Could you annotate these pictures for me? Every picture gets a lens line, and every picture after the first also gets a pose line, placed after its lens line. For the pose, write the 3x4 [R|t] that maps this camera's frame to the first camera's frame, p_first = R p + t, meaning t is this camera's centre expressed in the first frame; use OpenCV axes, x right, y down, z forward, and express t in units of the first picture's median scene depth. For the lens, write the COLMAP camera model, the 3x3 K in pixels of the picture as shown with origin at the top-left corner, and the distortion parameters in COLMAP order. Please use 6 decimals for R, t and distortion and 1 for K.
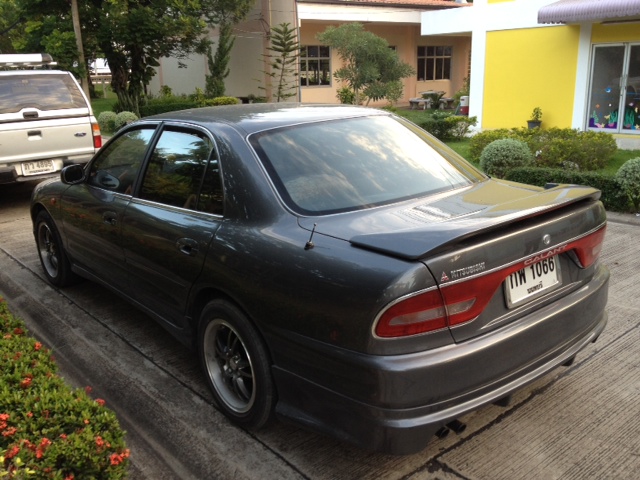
lens RADIAL K [[603.9, 0, 316.7], [0, 603.9, 240.5], [0, 0, 1]] dist [-0.002172, -0.003023]
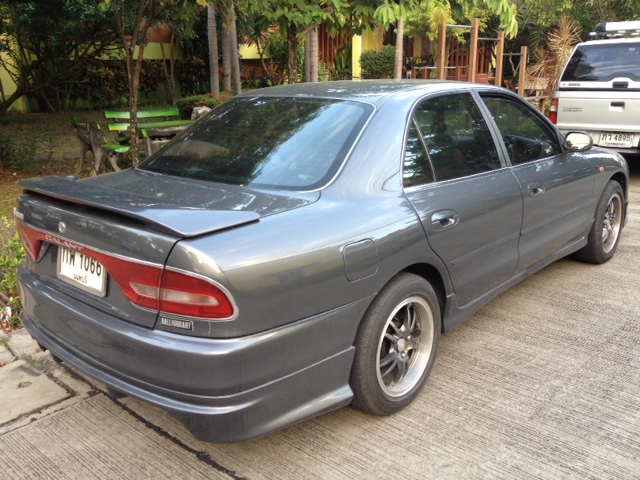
lens RADIAL K [[603.9, 0, 316.7], [0, 603.9, 240.5], [0, 0, 1]] dist [-0.002172, -0.003023]
pose [[0.147258, 0.305597, -0.940705, 0.439032], [-0.251447, 0.931394, 0.263211, -0.109382], [0.956603, 0.197778, 0.213997, 0.383591]]
